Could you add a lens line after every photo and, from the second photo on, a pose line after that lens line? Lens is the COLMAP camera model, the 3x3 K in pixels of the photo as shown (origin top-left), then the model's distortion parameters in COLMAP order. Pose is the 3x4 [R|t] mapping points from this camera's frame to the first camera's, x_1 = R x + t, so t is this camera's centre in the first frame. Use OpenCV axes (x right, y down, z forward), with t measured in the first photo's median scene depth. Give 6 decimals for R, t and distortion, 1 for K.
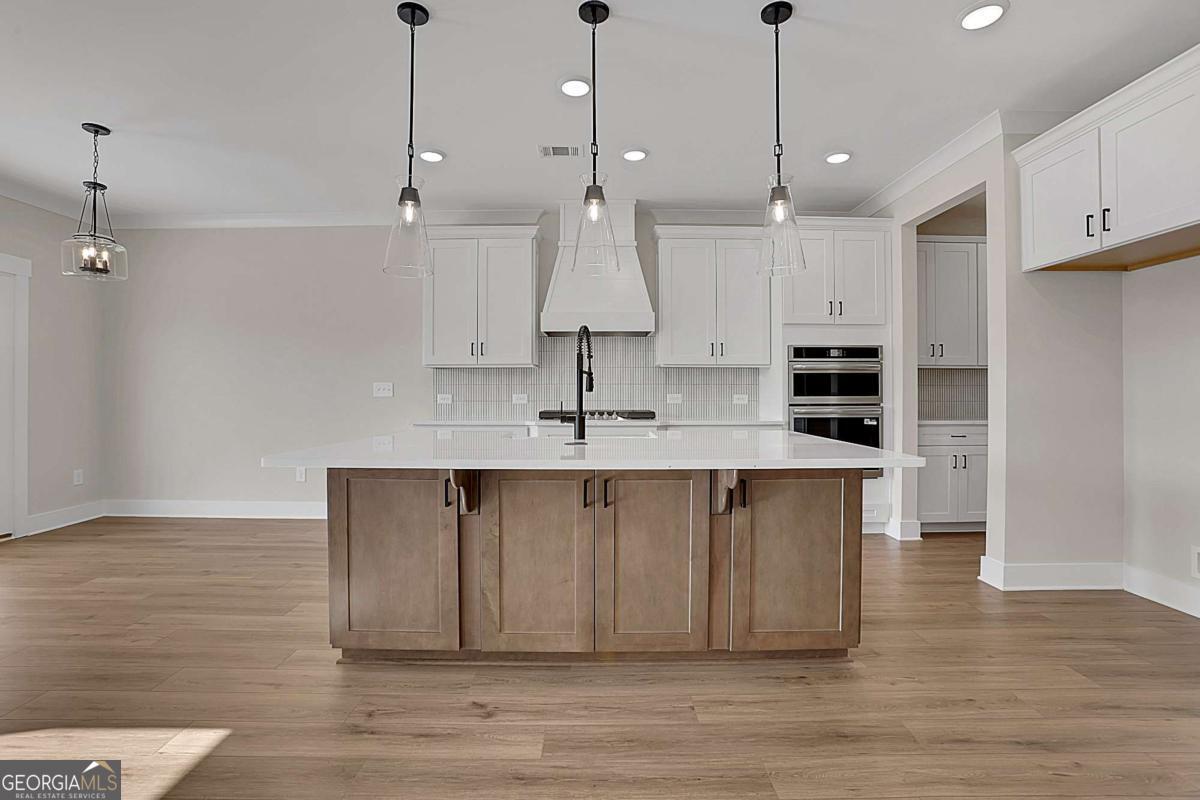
lens RADIAL K [[566.8, 0, 594.6], [0, 566.8, 384.5], [0, 0, 1]] dist [-0.072340, 0.030793]
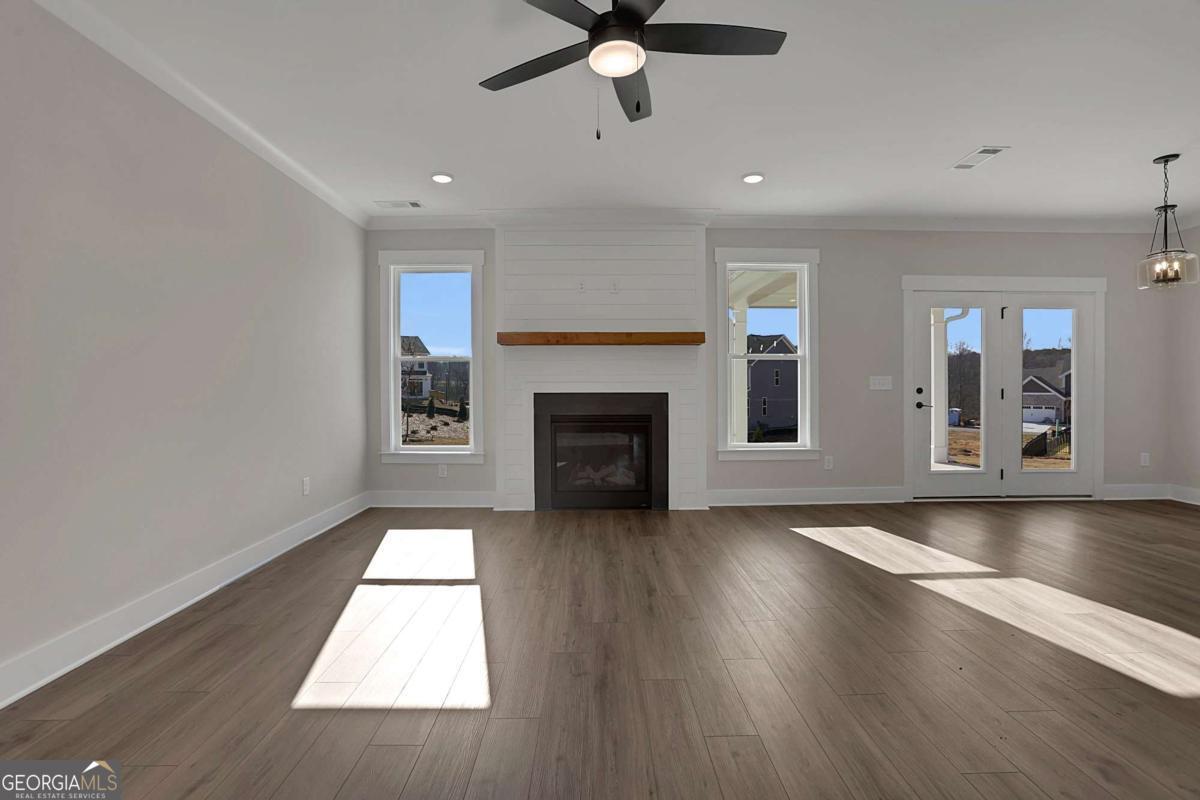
lens RADIAL K [[549.2, 0, 598.6], [0, 549.2, 393.5], [0, 0, 1]] dist [-0.071620, 0.022631]
pose [[0.019029, 0.013430, -0.999729, 0.178588], [0.012715, 0.999826, 0.013673, 0.002031], [0.999738, -0.012972, 0.018855, -0.245960]]
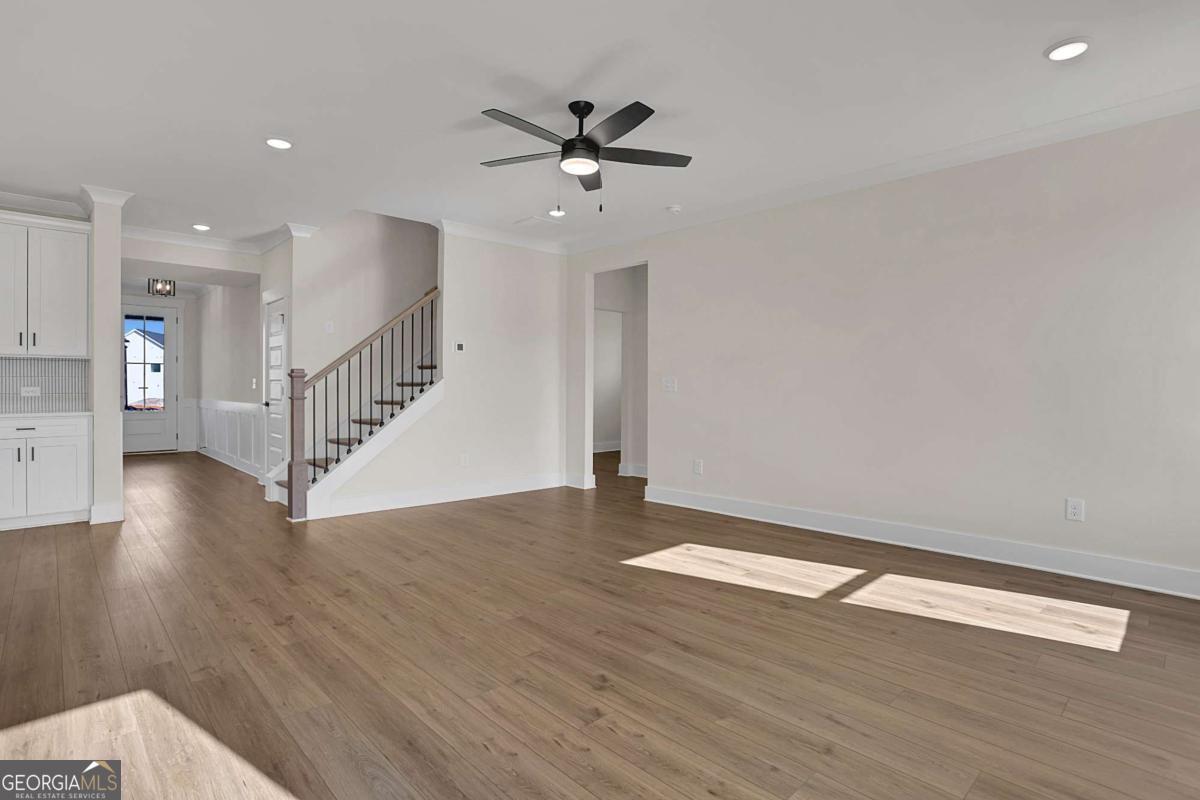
lens RADIAL K [[605.0, 0, 603.1], [0, 605.0, 389.3], [0, 0, 1]] dist [-0.083285, 0.044468]
pose [[-0.699274, -0.006799, 0.714821, -1.216166], [-0.010653, 0.999943, -0.000910, 0.006386], [-0.714774, -0.008251, -0.699307, 0.489349]]
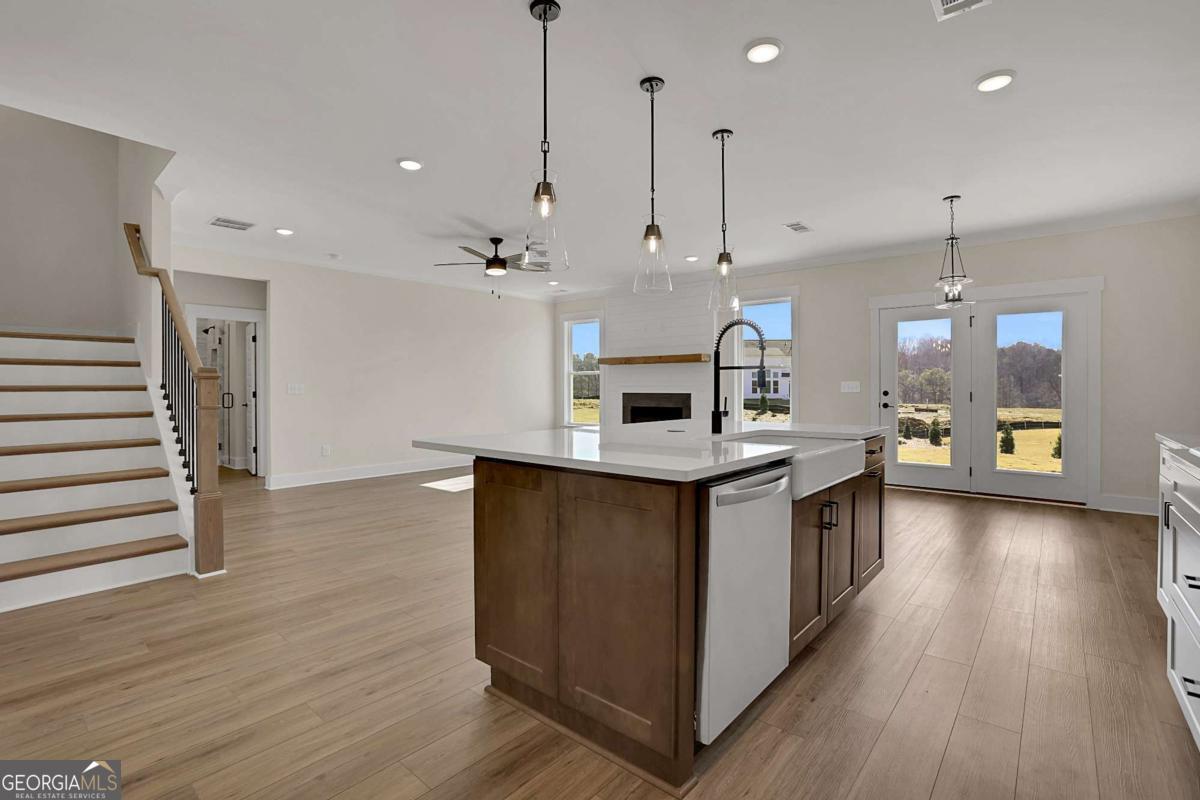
lens RADIAL K [[549.2, 0, 598.6], [0, 549.2, 393.5], [0, 0, 1]] dist [-0.071620, 0.022631]
pose [[-0.638059, 0.007357, -0.769952, 0.707328], [0.008310, 0.999962, 0.002668, 0.015931], [0.769942, -0.004696, -0.638096, 1.178298]]
